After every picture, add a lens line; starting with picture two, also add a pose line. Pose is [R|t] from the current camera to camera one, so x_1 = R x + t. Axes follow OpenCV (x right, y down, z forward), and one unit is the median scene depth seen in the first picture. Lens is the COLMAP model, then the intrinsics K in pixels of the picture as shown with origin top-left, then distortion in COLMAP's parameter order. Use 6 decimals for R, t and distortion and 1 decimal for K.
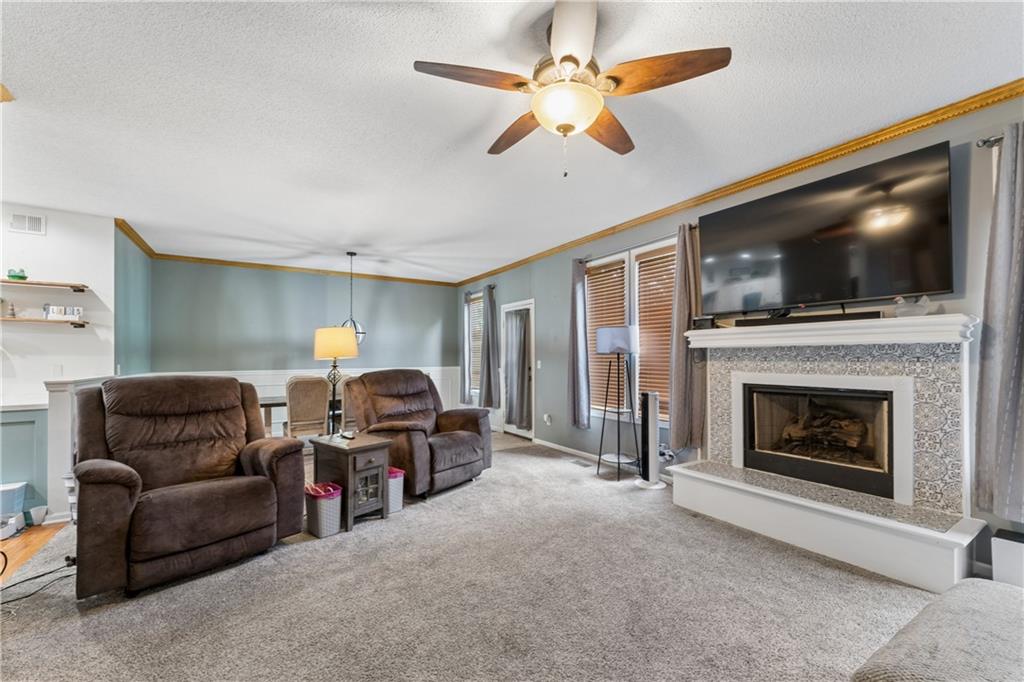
lens RADIAL K [[415.7, 0, 520.2], [0, 415.7, 358.1], [0, 0, 1]] dist [-0.004023, 0.002399]
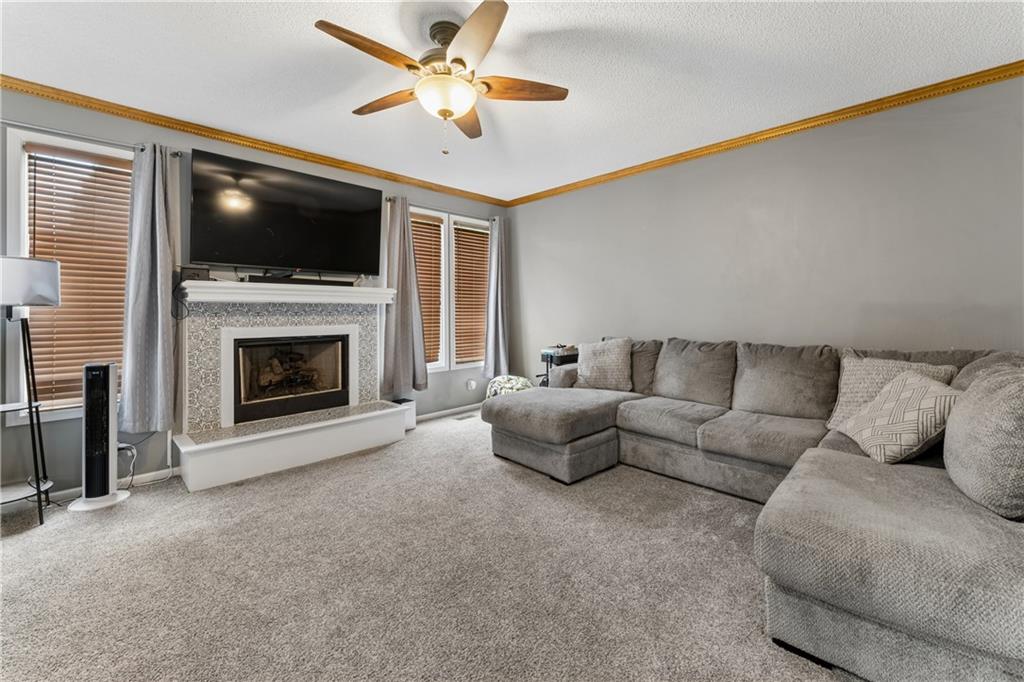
lens RADIAL K [[415.7, 0, 512.0], [0, 415.7, 311.9], [0, 0, 1]] dist [-0.004023, 0.002399]
pose [[-0.194482, 0.005020, 0.980893, -0.535520], [0.008260, 0.999960, -0.003480, 0.005253], [-0.980871, 0.007425, -0.194515, 0.521976]]
